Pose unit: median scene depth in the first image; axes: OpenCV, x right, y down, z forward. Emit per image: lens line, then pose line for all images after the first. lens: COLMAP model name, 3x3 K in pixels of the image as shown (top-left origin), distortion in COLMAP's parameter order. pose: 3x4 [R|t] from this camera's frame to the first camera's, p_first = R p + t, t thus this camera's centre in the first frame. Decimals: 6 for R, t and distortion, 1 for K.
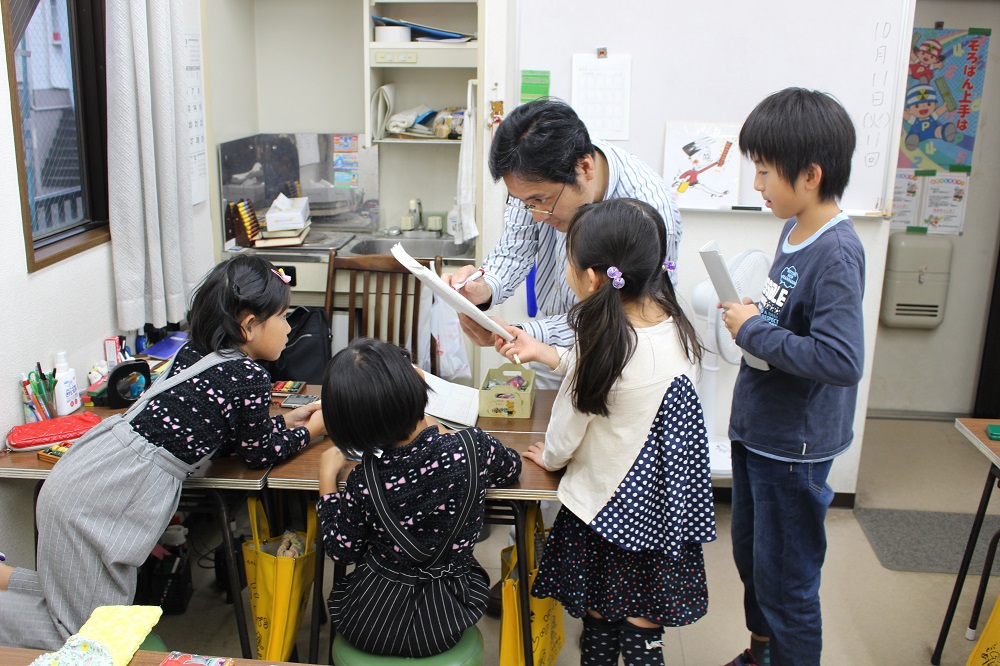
lens RADIAL K [[1008.5, 0, 502.5], [0, 1008.5, 350.3], [0, 0, 1]] dist [-0.077492, 0.000000]
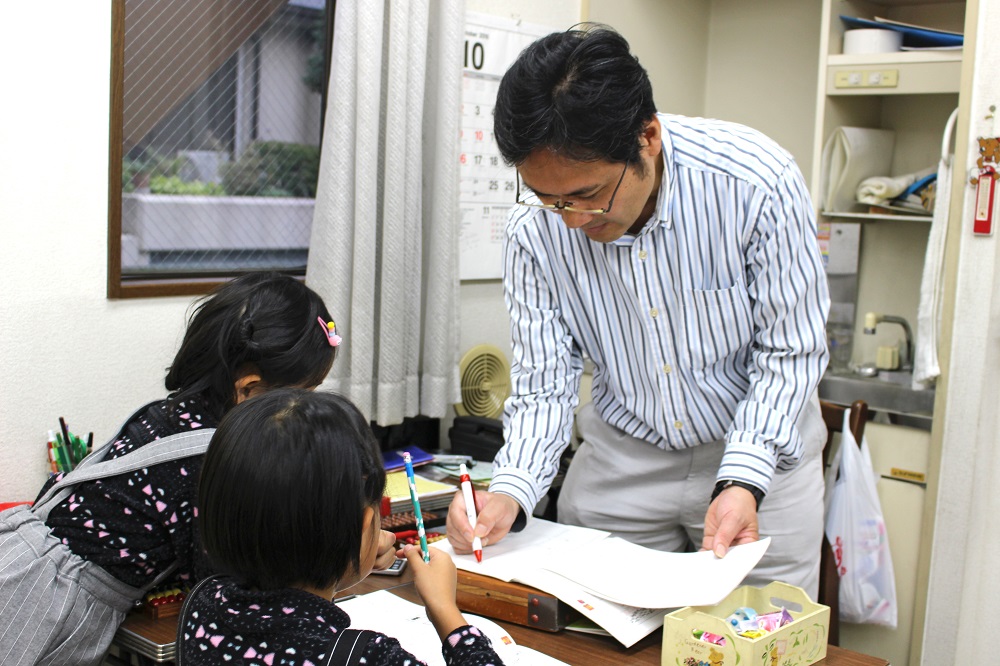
lens RADIAL K [[1285.9, 0, 514.9], [0, 1285.9, 339.8], [0, 0, 1]] dist [-0.004849, 0.000000]
pose [[0.788680, 0.096905, -0.607119, 0.228881], [-0.207031, 0.971688, -0.113848, -0.003144], [0.578897, 0.215482, 0.786413, 0.306219]]
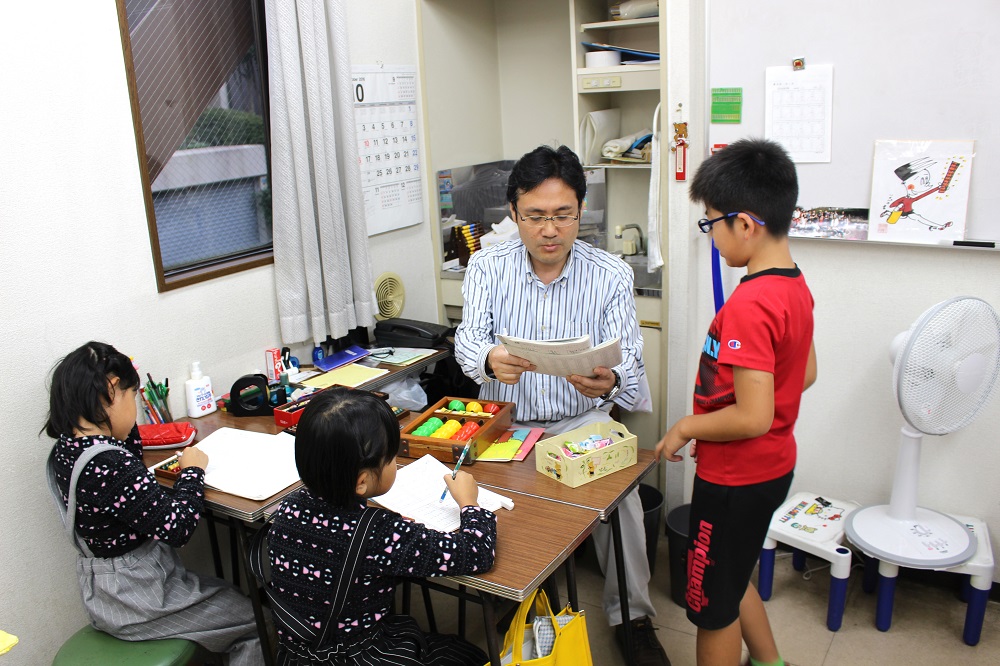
lens RADIAL K [[854.3, 0, 498.2], [0, 854.3, 329.5], [0, 0, 1]] dist [-0.091549, 0.035008]
pose [[0.878924, 0.070131, -0.471778, 0.228626], [-0.073376, 0.997238, 0.011543, -0.052769], [0.471284, 0.024472, 0.881642, 0.227898]]
